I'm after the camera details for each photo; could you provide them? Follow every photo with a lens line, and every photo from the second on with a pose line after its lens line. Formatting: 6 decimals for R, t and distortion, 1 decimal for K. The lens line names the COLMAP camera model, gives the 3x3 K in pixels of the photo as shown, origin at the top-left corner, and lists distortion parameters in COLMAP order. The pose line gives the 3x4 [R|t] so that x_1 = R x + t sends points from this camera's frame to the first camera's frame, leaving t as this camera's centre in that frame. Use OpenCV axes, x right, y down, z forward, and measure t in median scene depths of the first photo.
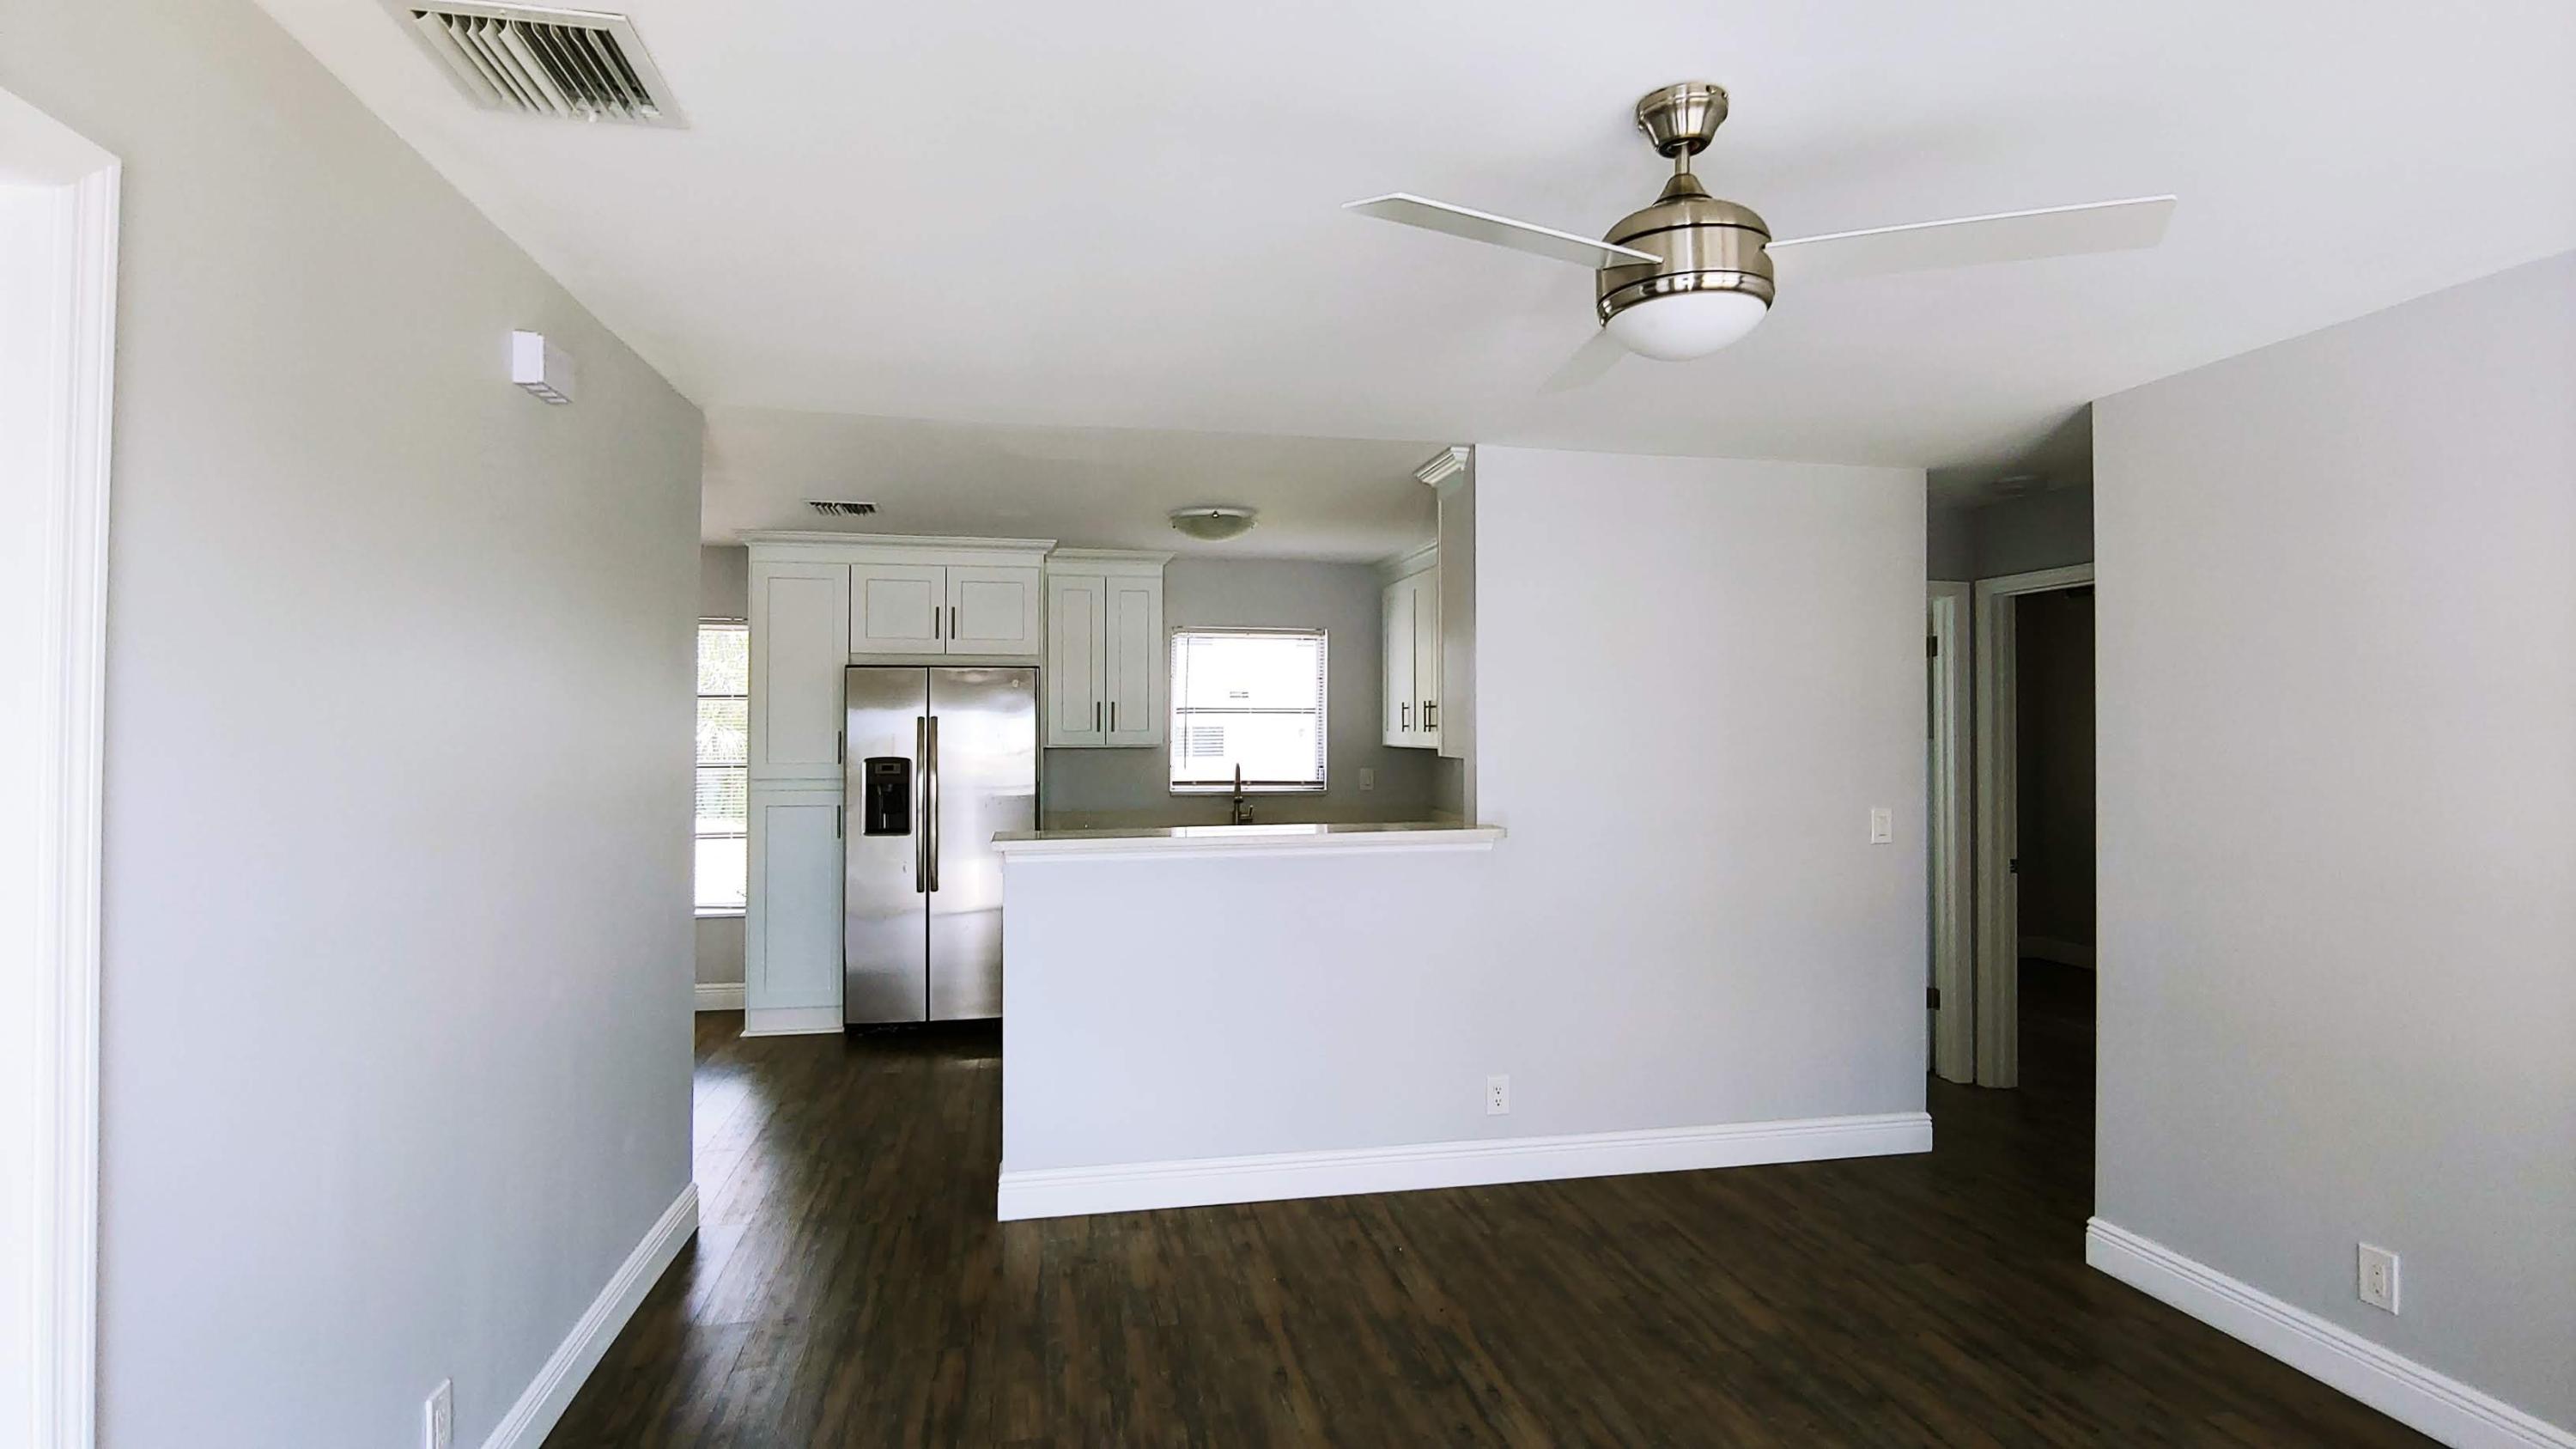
lens RADIAL K [[1232.5, 0, 1283.9], [0, 1232.5, 714.4], [0, 0, 1]] dist [-0.015673, -0.000882]
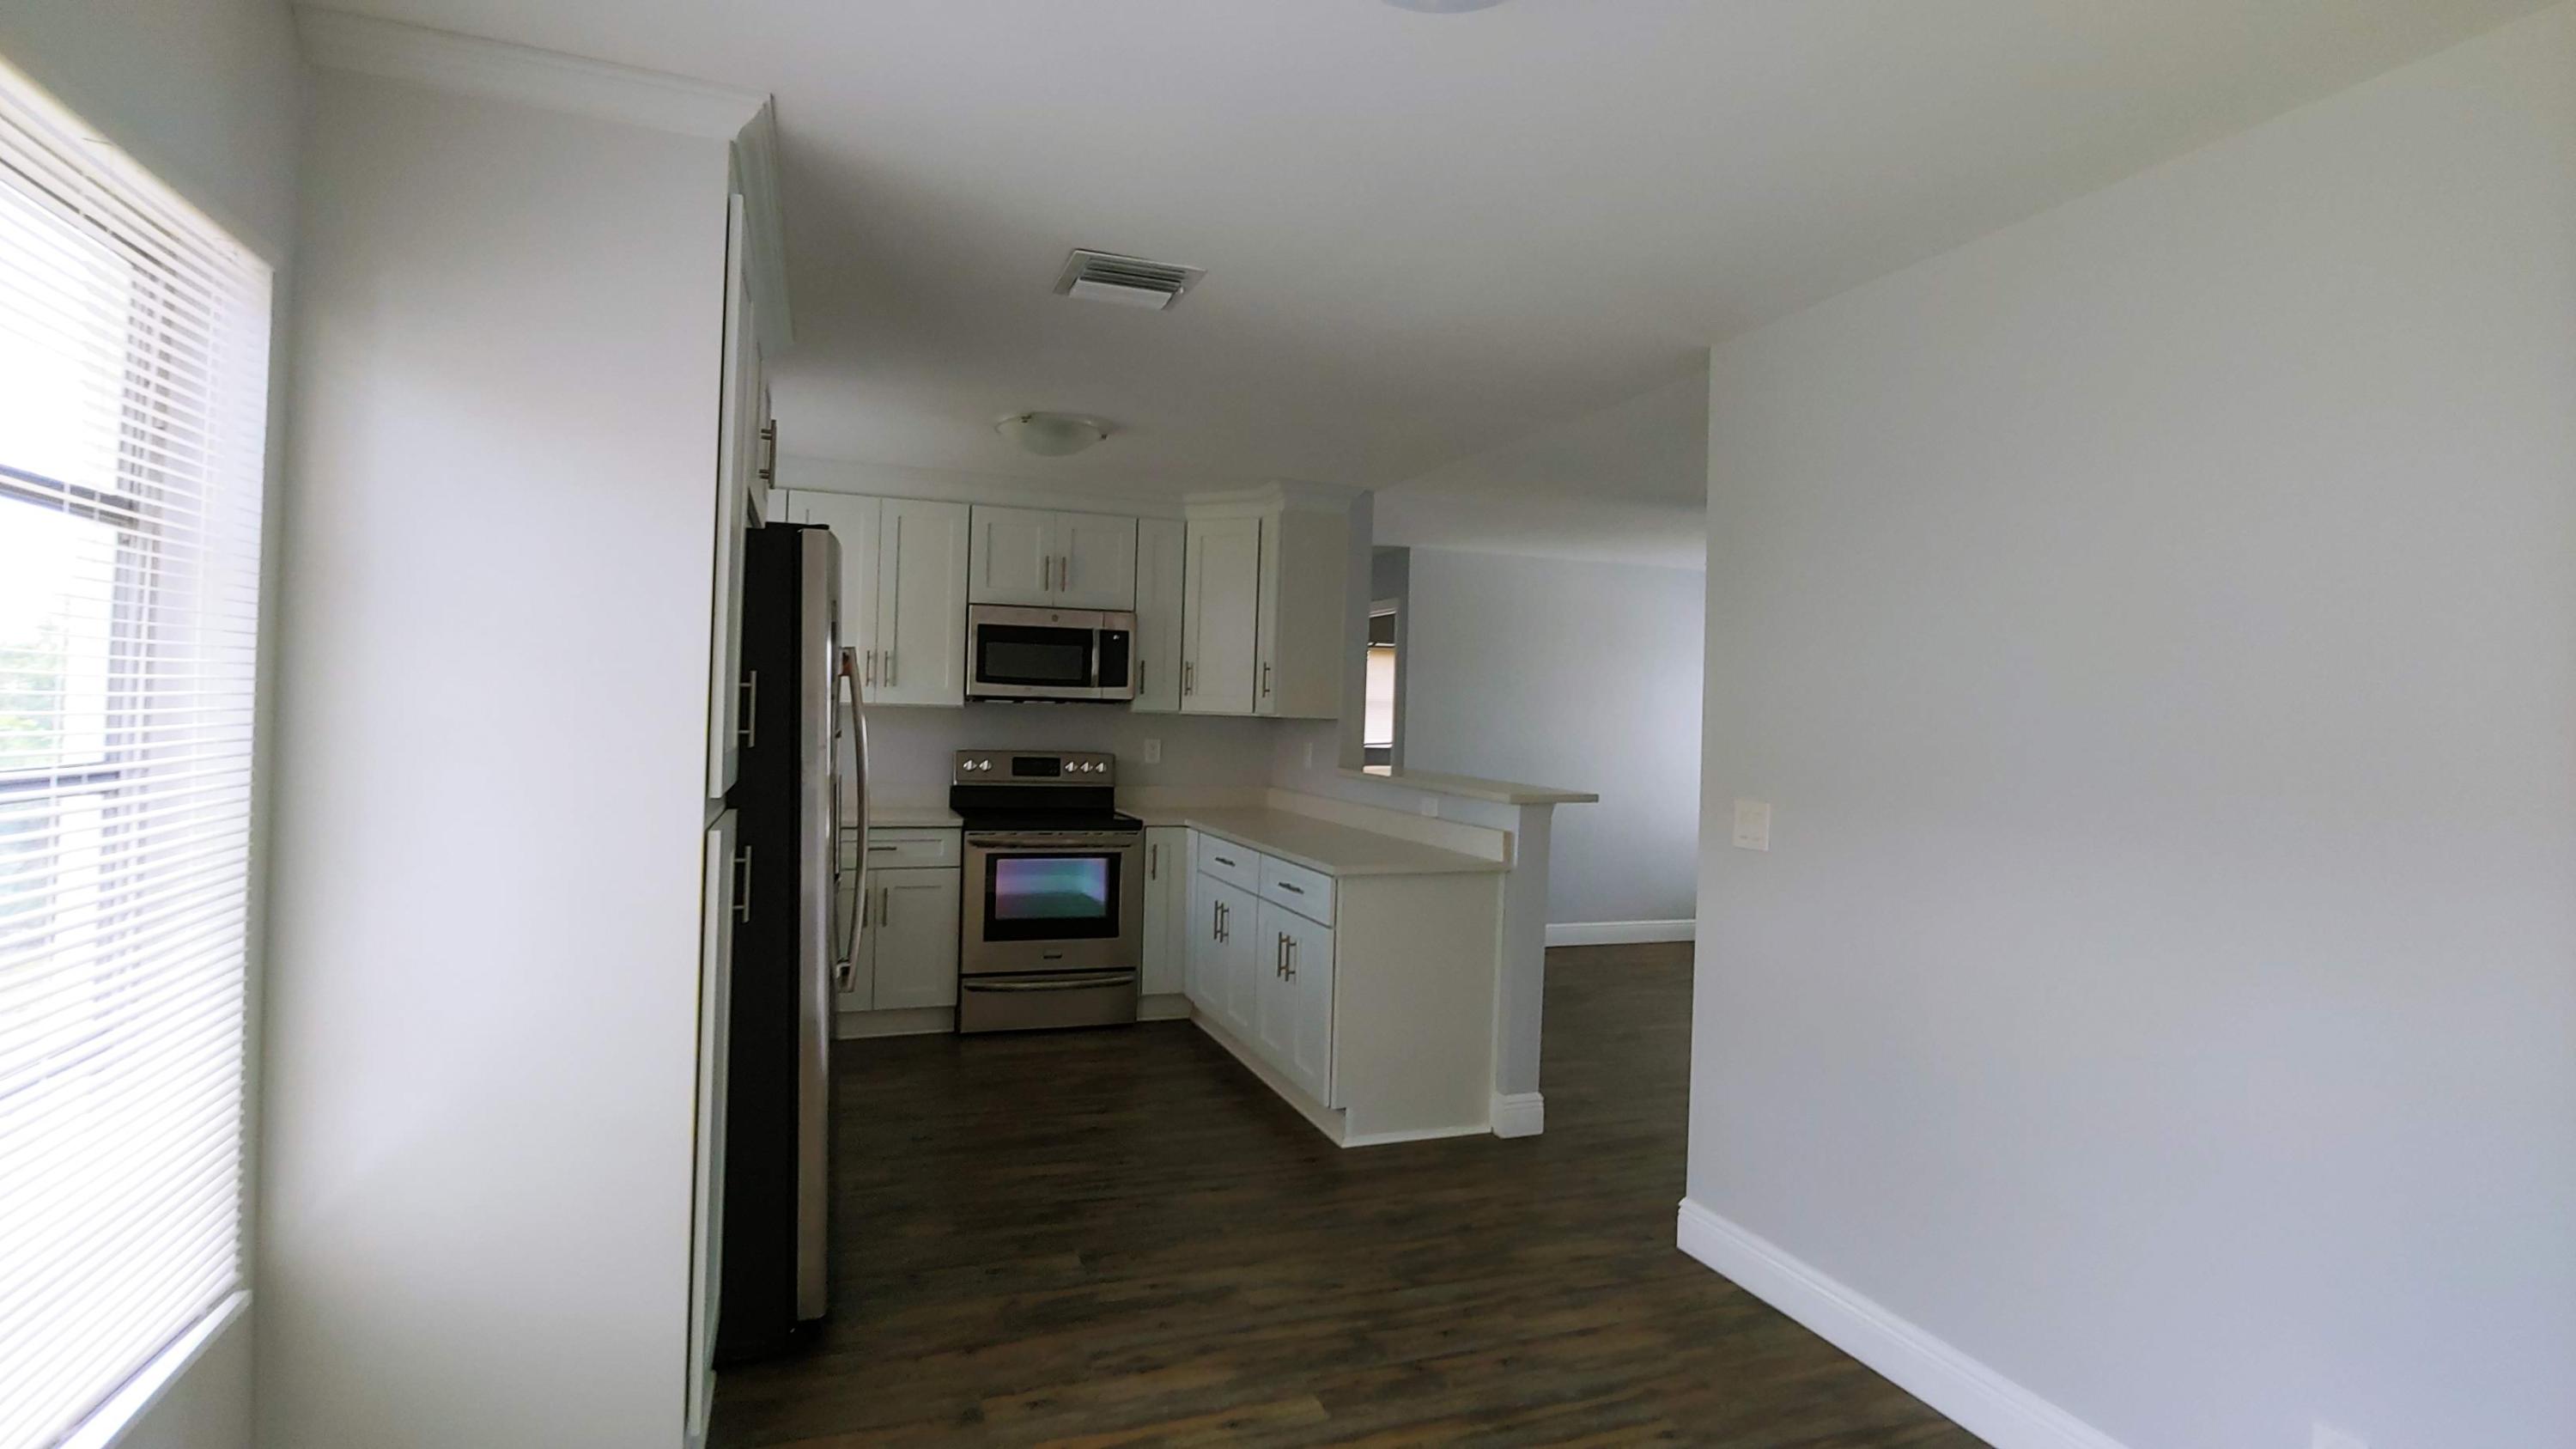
lens RADIAL K [[1237.8, 0, 1297.2], [0, 1237.8, 705.6], [0, 0, 1]] dist [-0.016160, -0.000186]
pose [[-0.169010, -0.000973, 0.985614, -1.420642], [-0.043892, 0.999015, -0.006540, 0.035942], [-0.984637, -0.044365, -0.168886, 1.547506]]
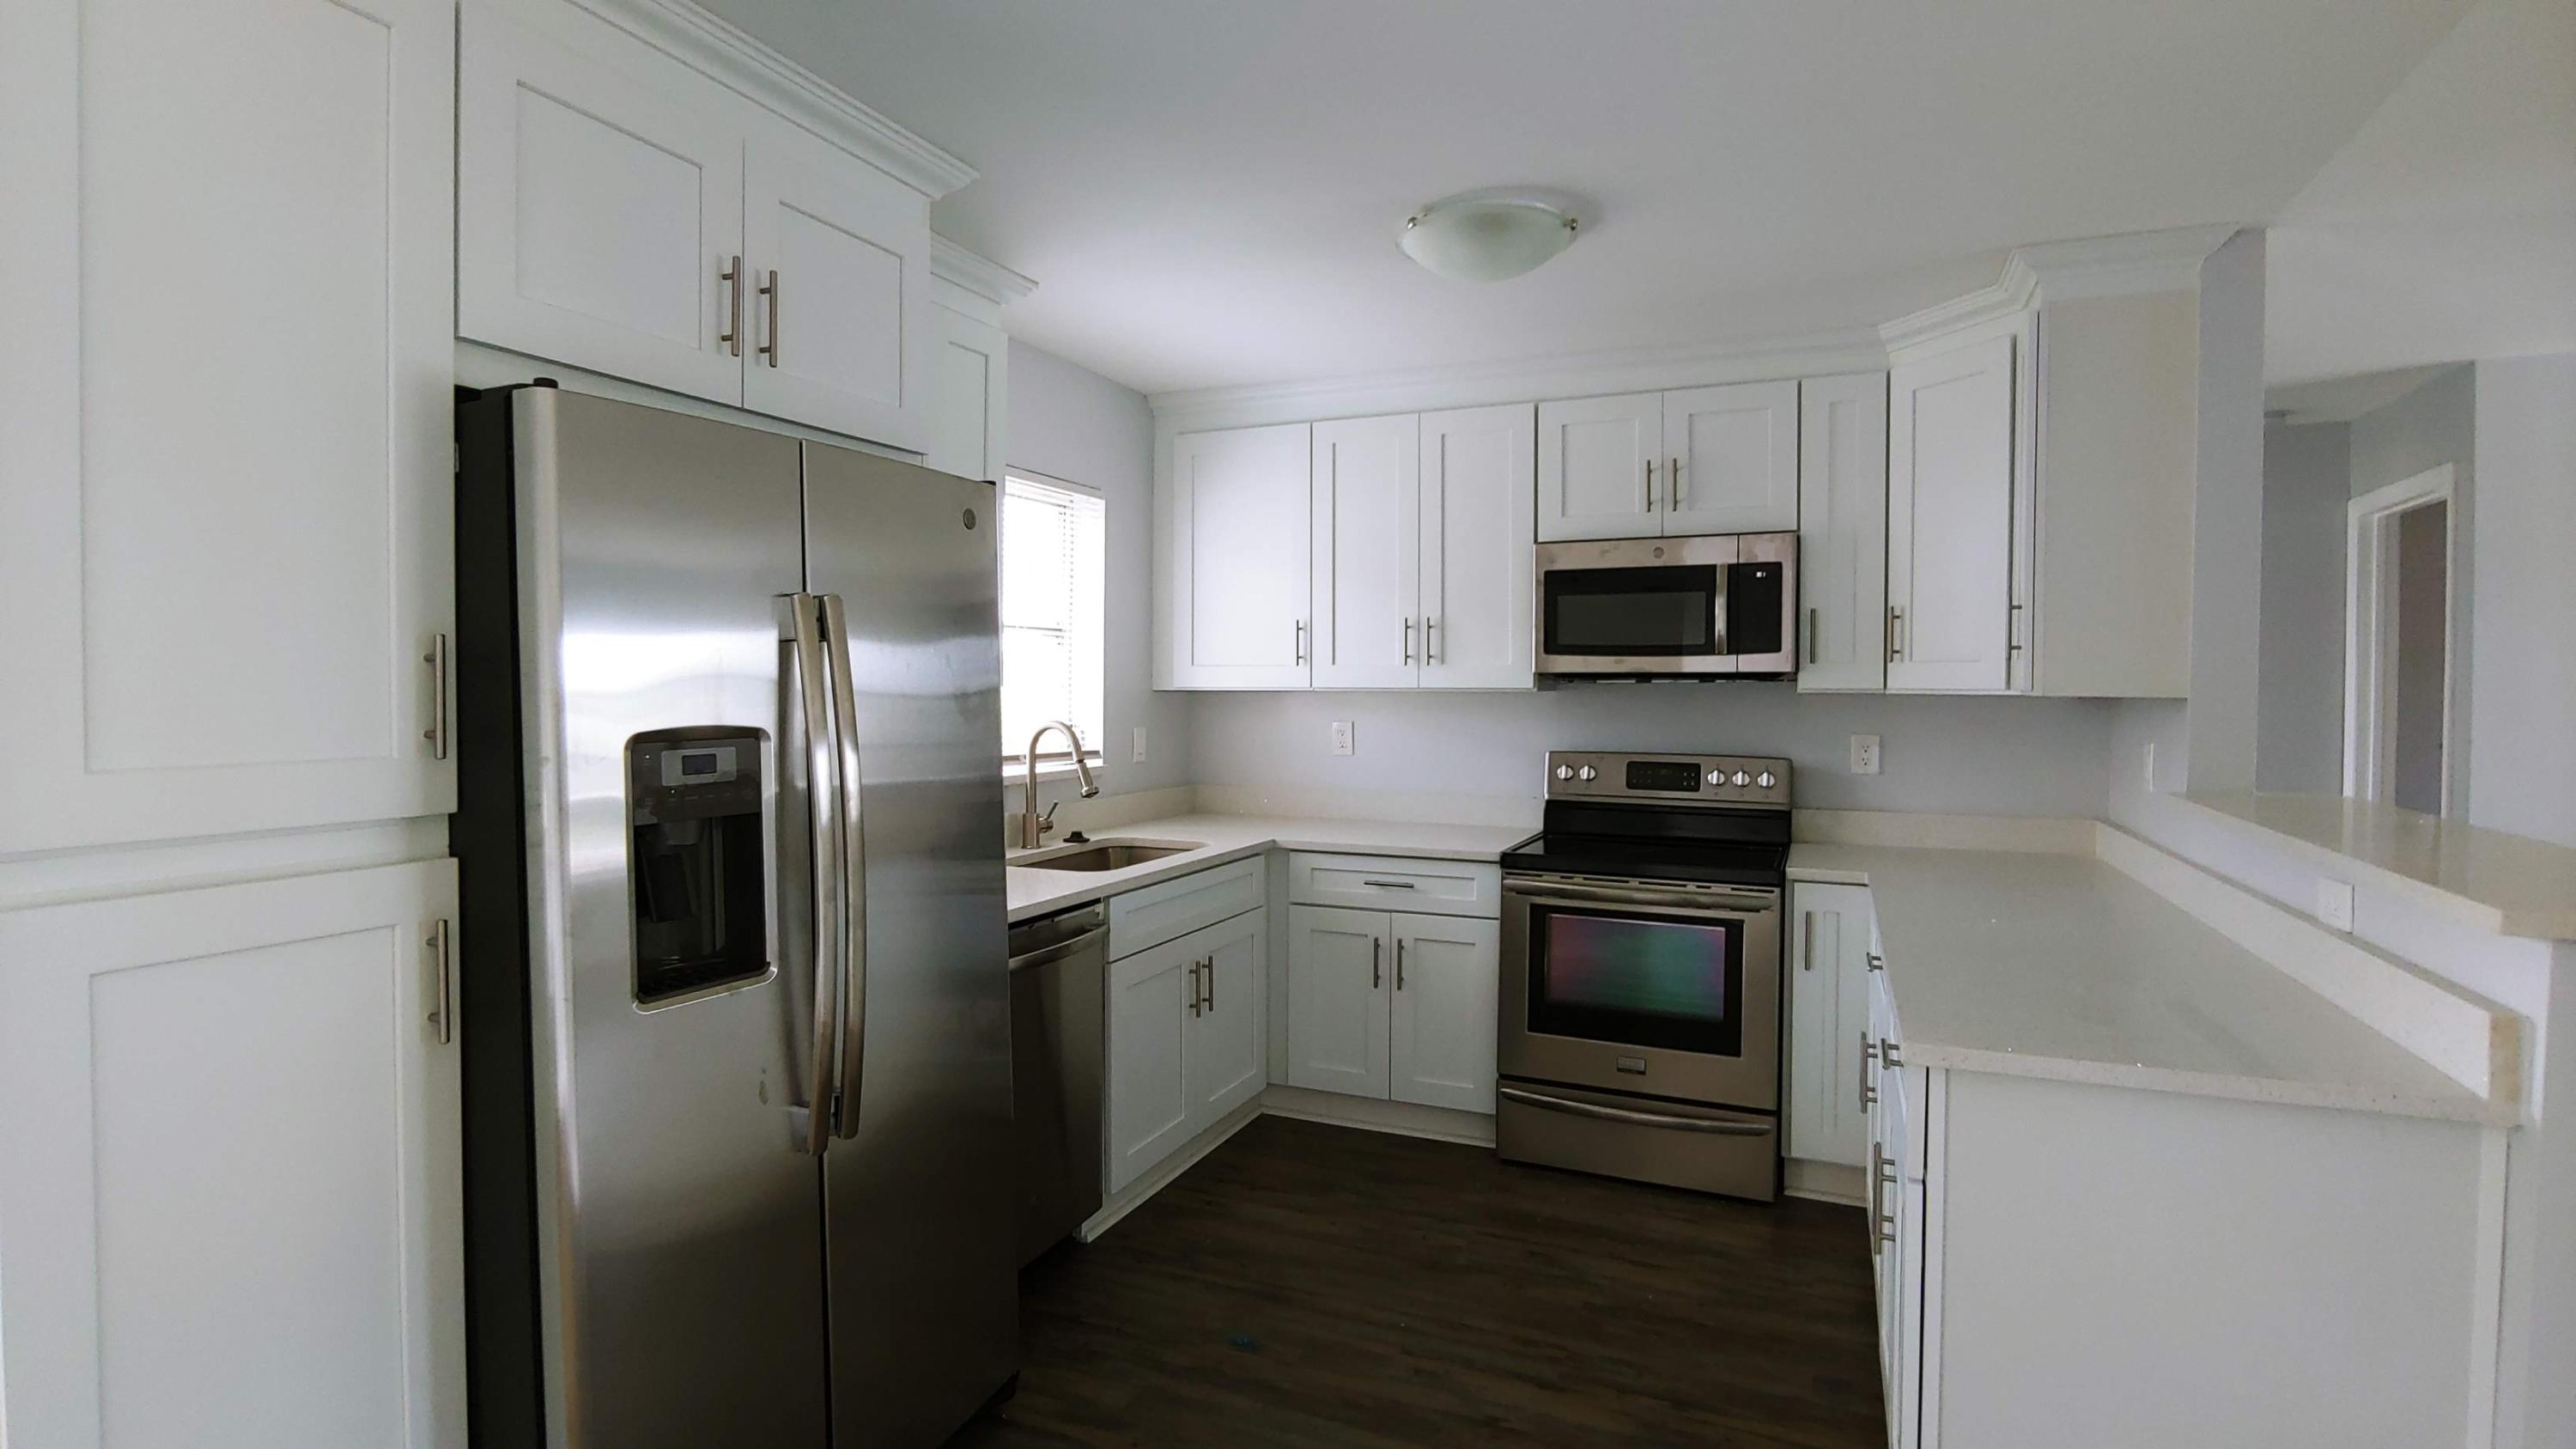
lens RADIAL K [[1242.9, 0, 1282.6], [0, 1242.9, 706.9], [0, 0, 1]] dist [-0.010782, -0.000360]
pose [[0.574762, -0.012506, 0.818225, -0.828861], [-0.014234, 0.999579, 0.025277, 0.035683], [-0.818196, -0.026175, 0.574343, 1.232963]]
